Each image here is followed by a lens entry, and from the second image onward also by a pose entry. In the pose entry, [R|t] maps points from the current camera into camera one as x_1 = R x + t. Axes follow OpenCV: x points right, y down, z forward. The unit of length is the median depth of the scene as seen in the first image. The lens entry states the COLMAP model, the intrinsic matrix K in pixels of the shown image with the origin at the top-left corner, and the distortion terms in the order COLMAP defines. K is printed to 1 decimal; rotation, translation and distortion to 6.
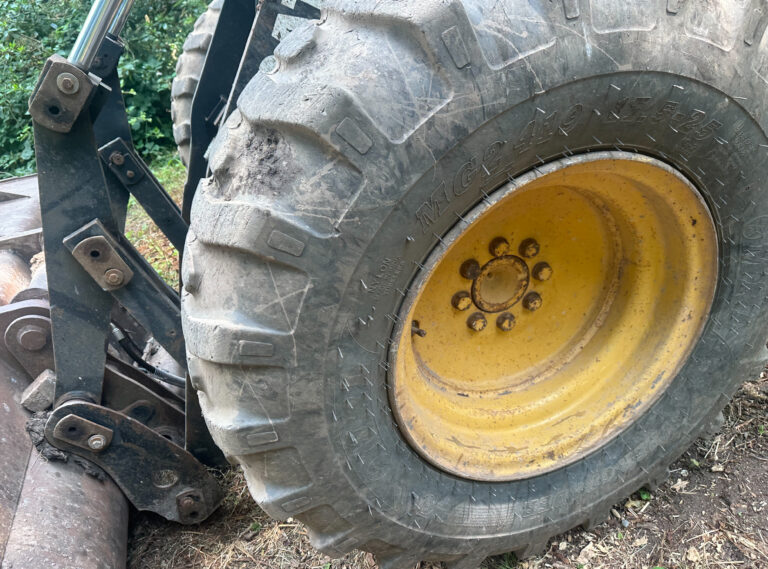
lens RADIAL K [[525.1, 0, 368.3], [0, 525.1, 315.0], [0, 0, 1]] dist [0.038745, -0.056407]
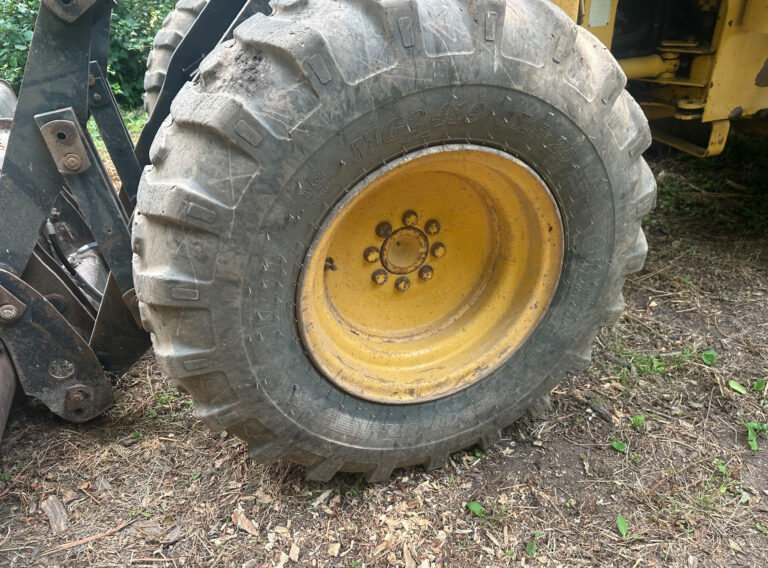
lens RADIAL K [[525.1, 0, 368.3], [0, 525.1, 314.5], [0, 0, 1]] dist [0.038745, -0.056407]
pose [[0.959465, 0.238896, 0.149518, 0.025974], [-0.228444, 0.969943, -0.083816, 0.231883], [-0.165047, 0.046262, 0.985200, -0.208756]]
